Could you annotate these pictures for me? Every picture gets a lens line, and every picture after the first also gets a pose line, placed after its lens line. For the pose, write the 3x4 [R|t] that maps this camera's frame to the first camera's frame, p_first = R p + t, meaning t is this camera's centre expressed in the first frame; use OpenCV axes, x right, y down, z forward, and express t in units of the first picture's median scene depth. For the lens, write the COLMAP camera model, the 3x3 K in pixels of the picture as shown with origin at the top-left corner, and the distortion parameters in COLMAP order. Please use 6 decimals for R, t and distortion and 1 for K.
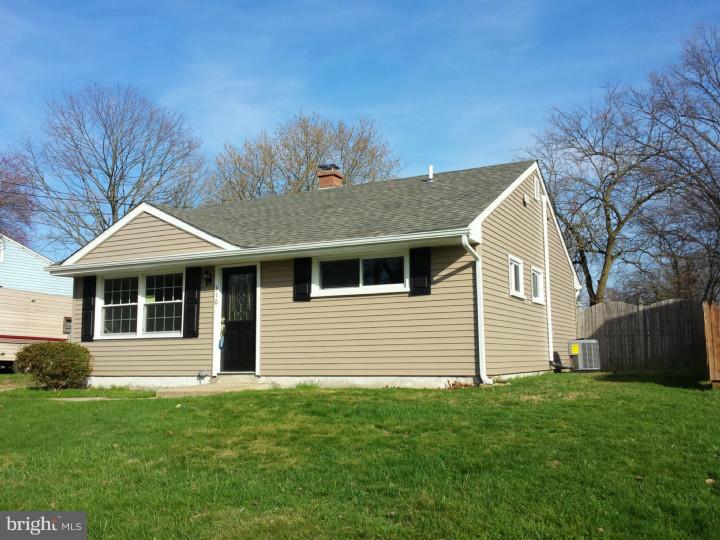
lens RADIAL K [[680.2, 0, 360.0], [0, 680.2, 270.0], [0, 0, 1]] dist [0.017560, -0.005817]
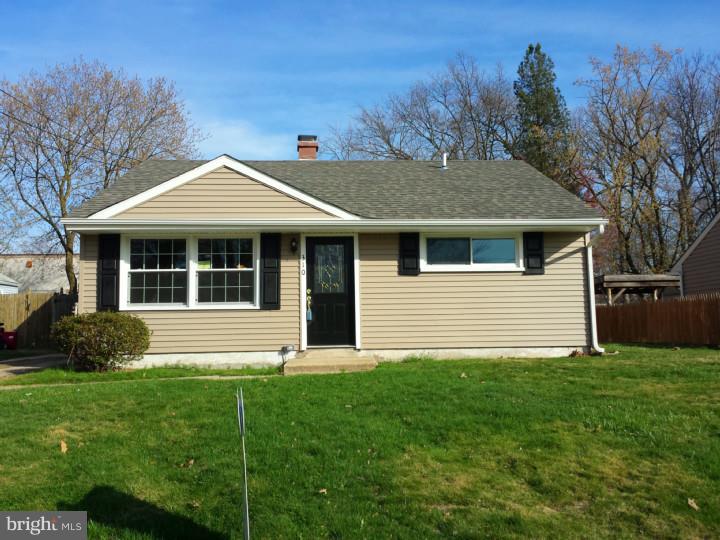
lens RADIAL K [[680.2, 0, 360.0], [0, 680.2, 270.0], [0, 0, 1]] dist [0.017560, -0.005817]
pose [[0.866169, 0.044519, 0.497765, -0.617613], [-0.059017, 0.998167, 0.013423, 0.026994], [-0.496255, -0.041003, 0.867208, 0.148952]]
